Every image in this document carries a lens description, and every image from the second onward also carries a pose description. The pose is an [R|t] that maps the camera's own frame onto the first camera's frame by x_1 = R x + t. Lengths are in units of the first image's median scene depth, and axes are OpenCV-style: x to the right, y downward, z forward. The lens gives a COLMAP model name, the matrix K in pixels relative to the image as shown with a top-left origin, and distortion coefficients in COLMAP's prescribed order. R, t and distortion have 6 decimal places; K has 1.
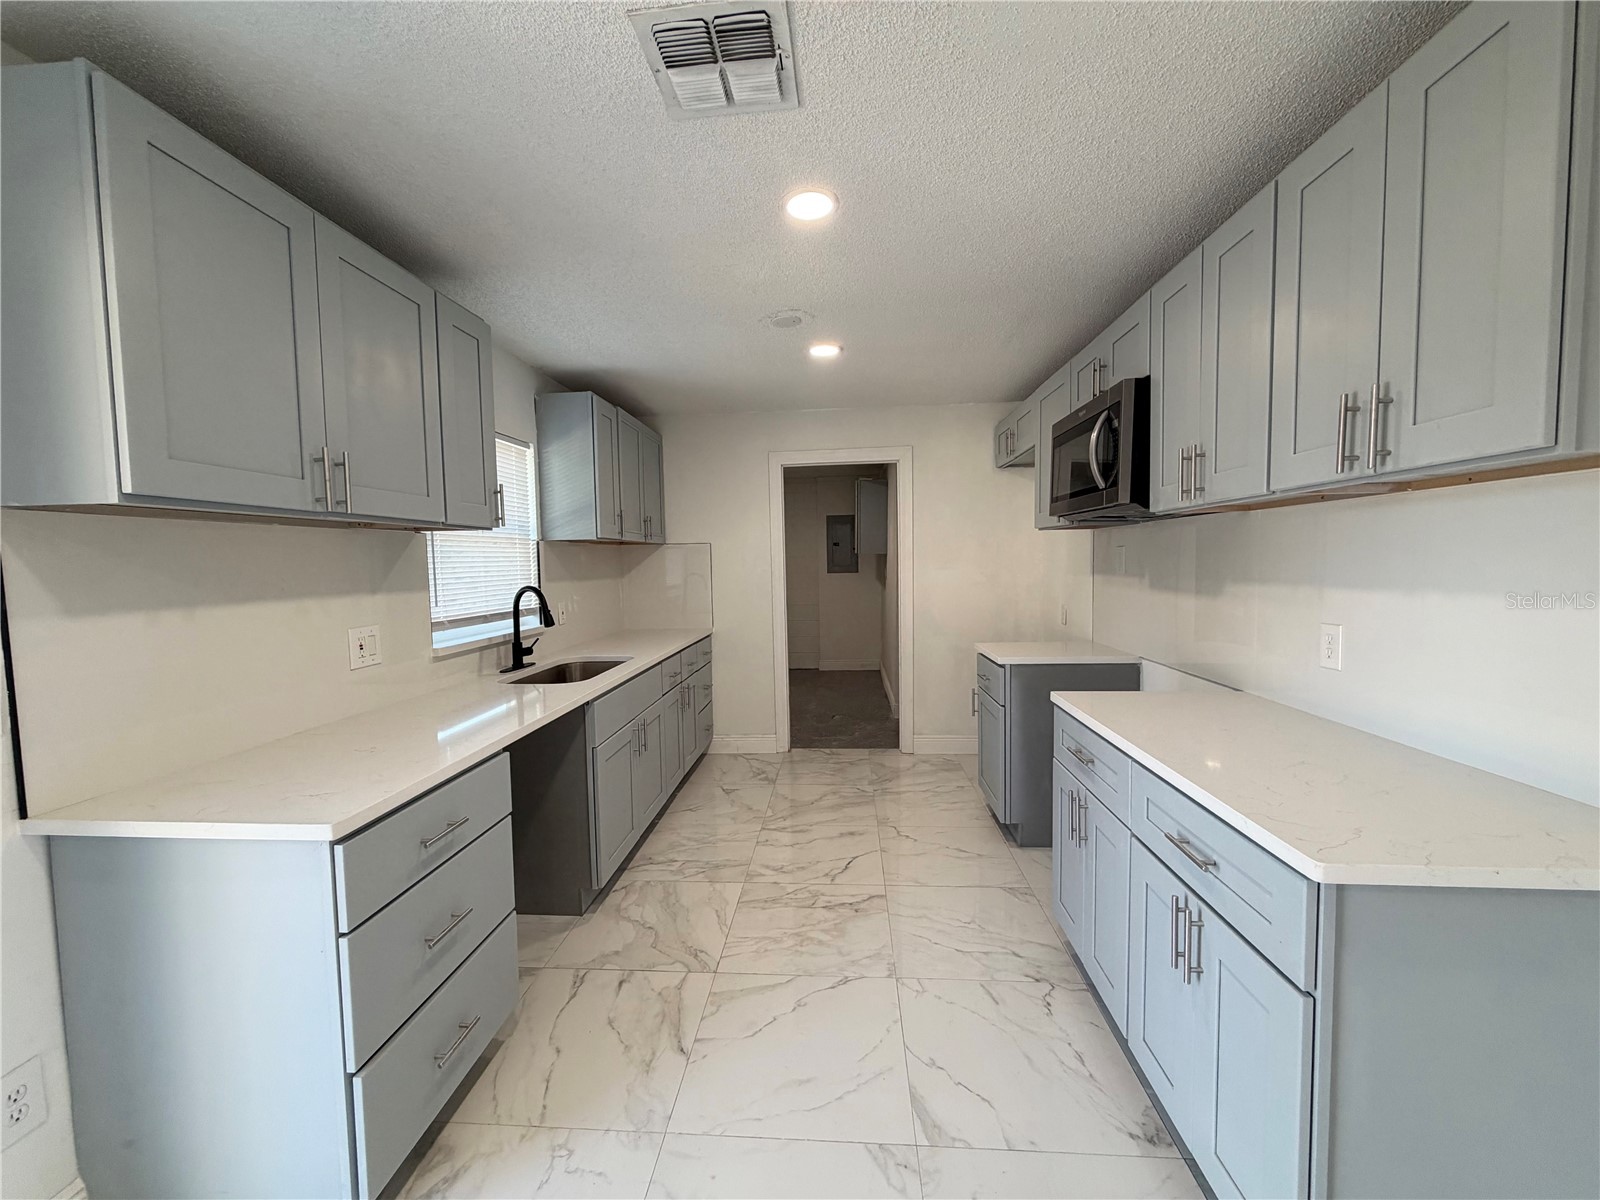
lens RADIAL K [[638.2, 0, 795.7], [0, 638.2, 598.8], [0, 0, 1]] dist [0.001797, -0.000415]
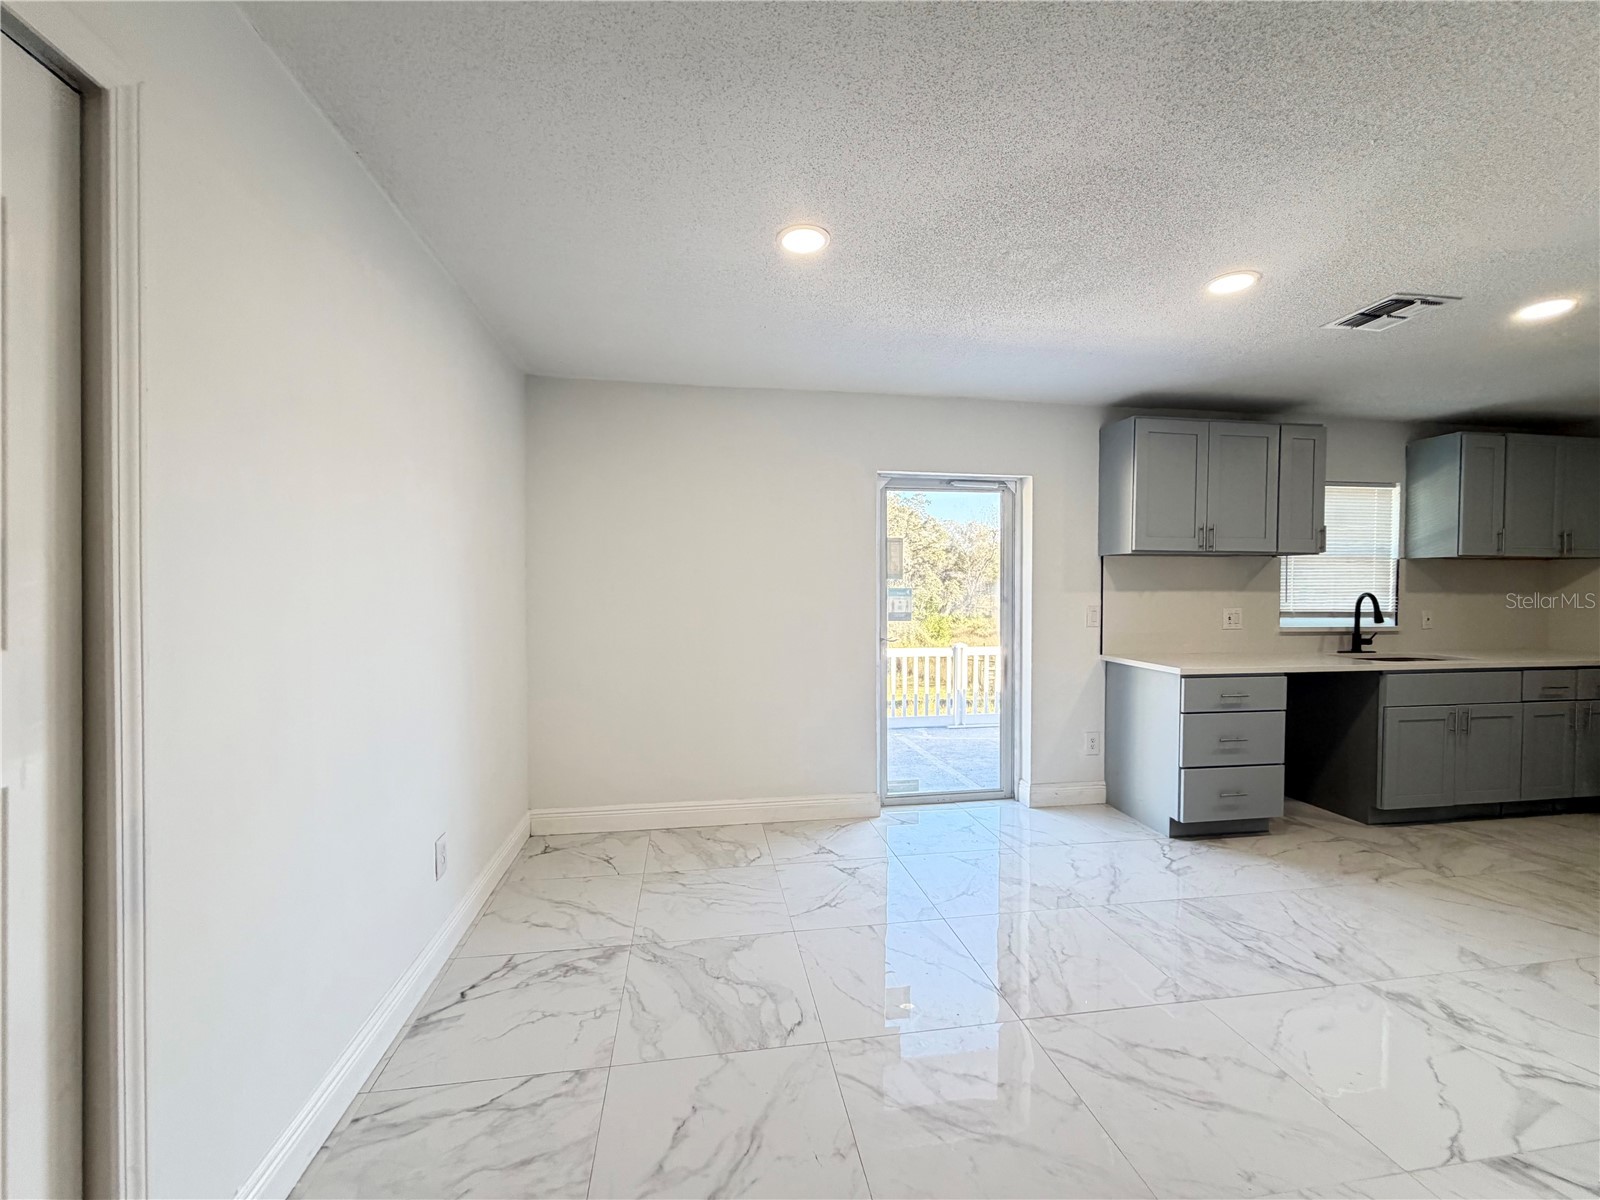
lens RADIAL K [[638.2, 0, 795.2], [0, 638.2, 599.3], [0, 0, 1]] dist [0.001797, -0.000415]
pose [[0.235983, 0.041046, -0.970890, 0.678117], [-0.067400, 0.997393, 0.025784, 0.044233], [0.969417, 0.059354, 0.238134, -0.562383]]
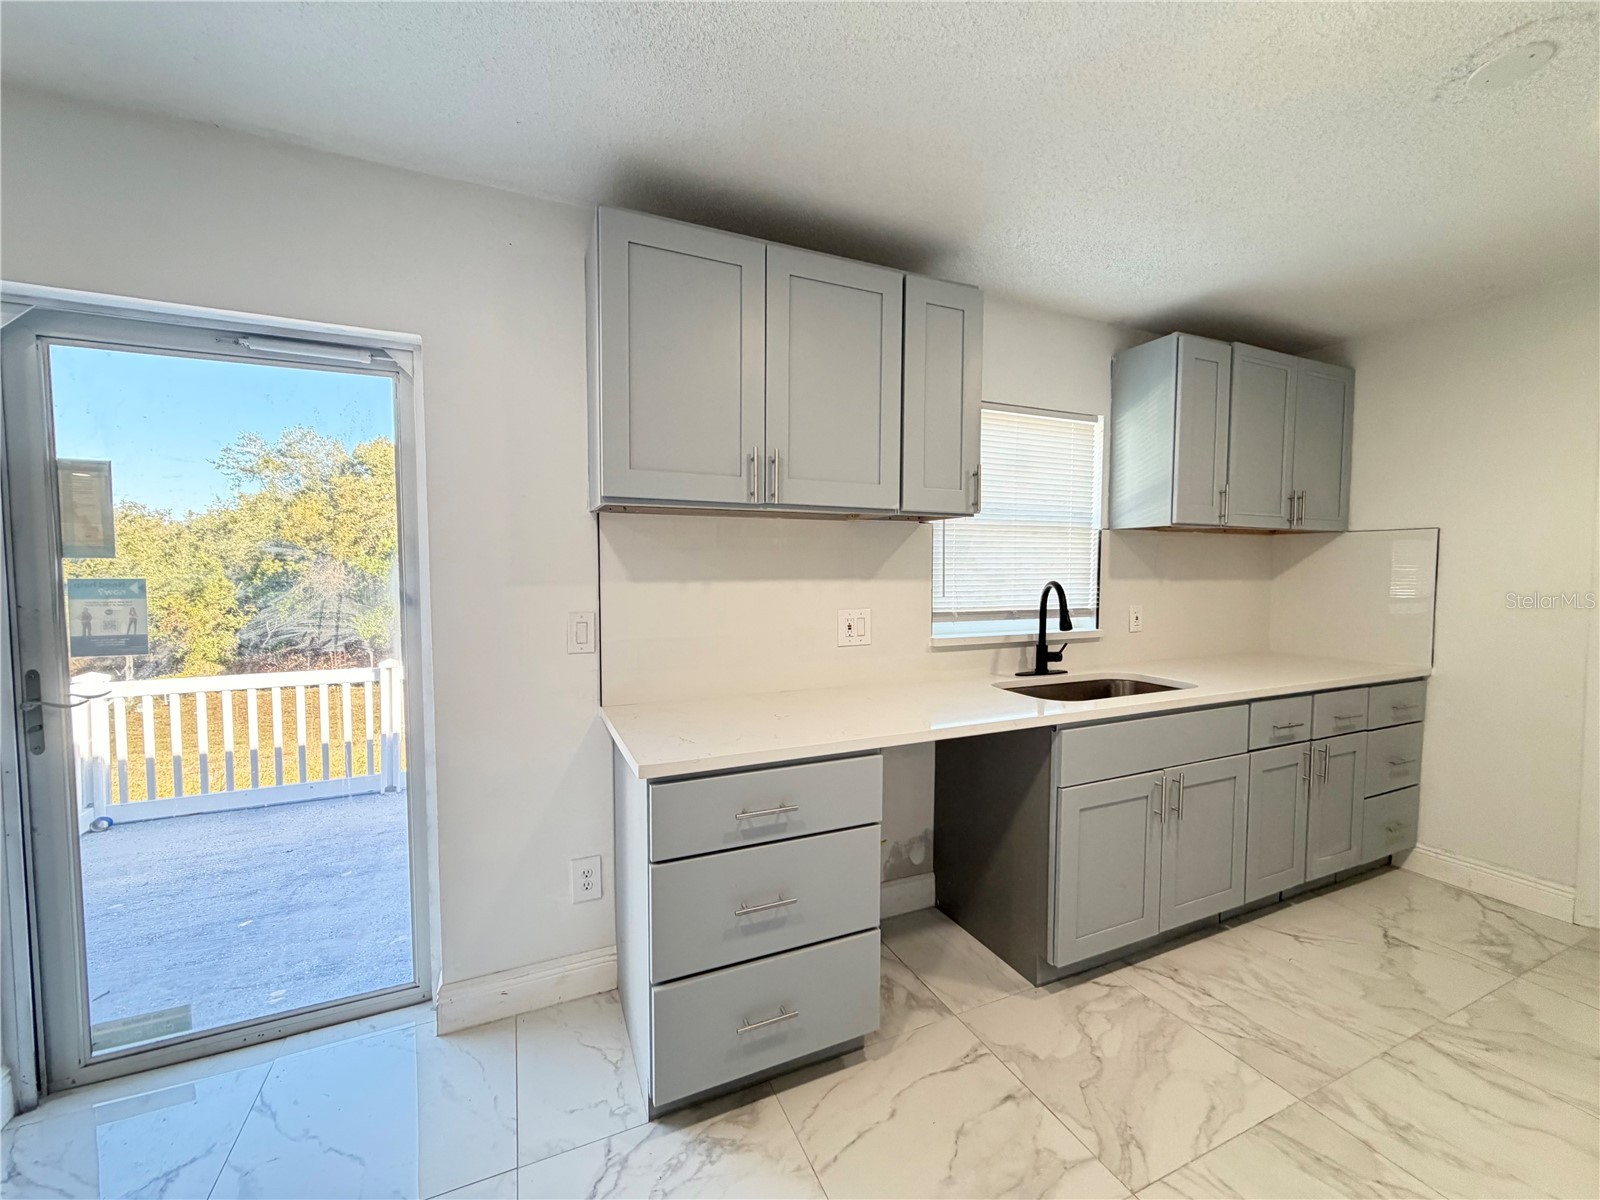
lens RADIAL K [[638.2, 0, 795.1], [0, 638.2, 600.1], [0, 0, 1]] dist [0.001797, -0.000415]
pose [[0.476340, 0.064721, -0.876876, 0.188641], [-0.064403, 0.997177, 0.038615, -0.006217], [0.876899, 0.038080, 0.479163, 0.302903]]
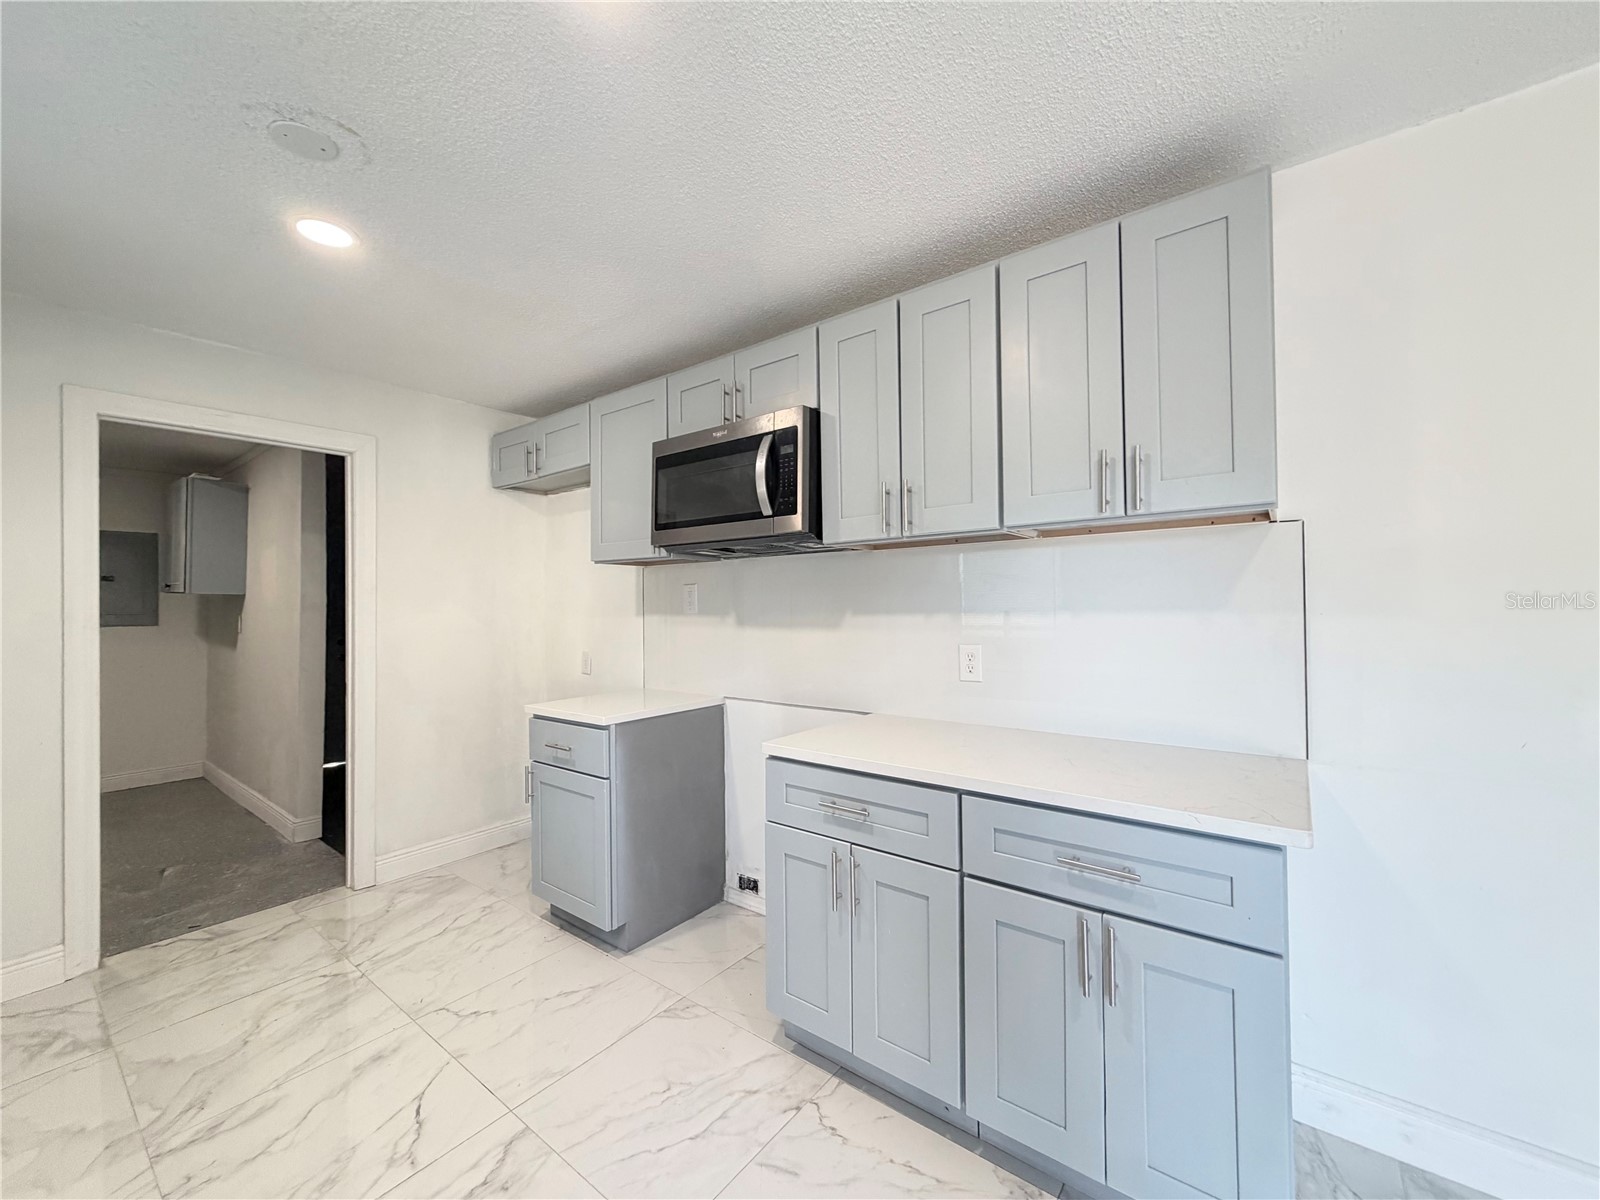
lens RADIAL K [[638.2, 0, 802.9], [0, 638.2, 598.0], [0, 0, 1]] dist [0.001797, -0.000415]
pose [[0.549725, 0.023755, 0.835008, -0.235731], [0.050429, 0.996829, -0.061559, 0.006884], [-0.833822, 0.075949, 0.546783, 0.395811]]
